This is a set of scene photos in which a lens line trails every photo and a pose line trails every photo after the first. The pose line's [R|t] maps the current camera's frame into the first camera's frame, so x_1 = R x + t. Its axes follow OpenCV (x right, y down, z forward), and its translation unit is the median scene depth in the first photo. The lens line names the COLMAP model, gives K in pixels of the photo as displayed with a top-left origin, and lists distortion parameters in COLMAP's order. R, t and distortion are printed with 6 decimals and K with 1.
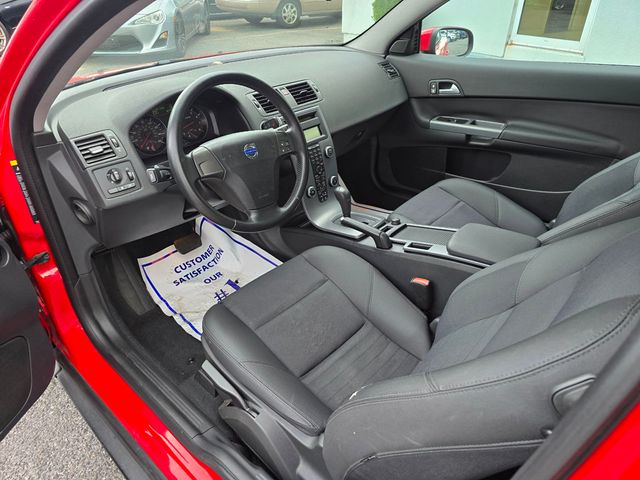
lens RADIAL K [[436.3, 0, 317.5], [0, 436.3, 232.8], [0, 0, 1]] dist [0.057055, -0.052292]
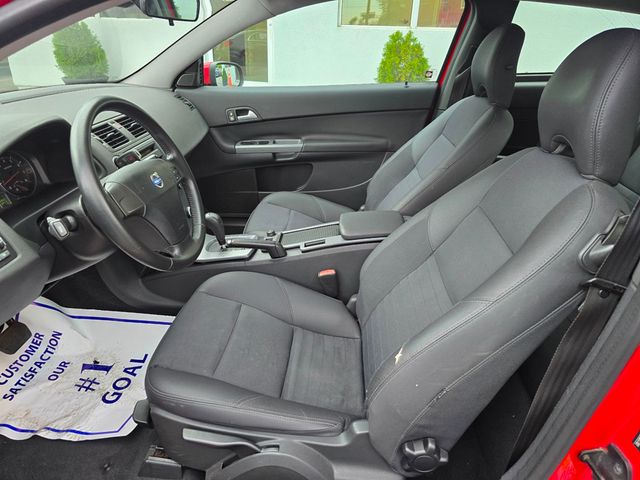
lens RADIAL K [[436.3, 0, 317.5], [0, 436.3, 232.8], [0, 0, 1]] dist [0.057055, -0.052292]
pose [[0.779818, -0.238878, 0.578638, -0.269033], [0.295293, 0.955400, -0.003544, 0.007735], [-0.551984, 0.173631, 0.815577, 0.069065]]
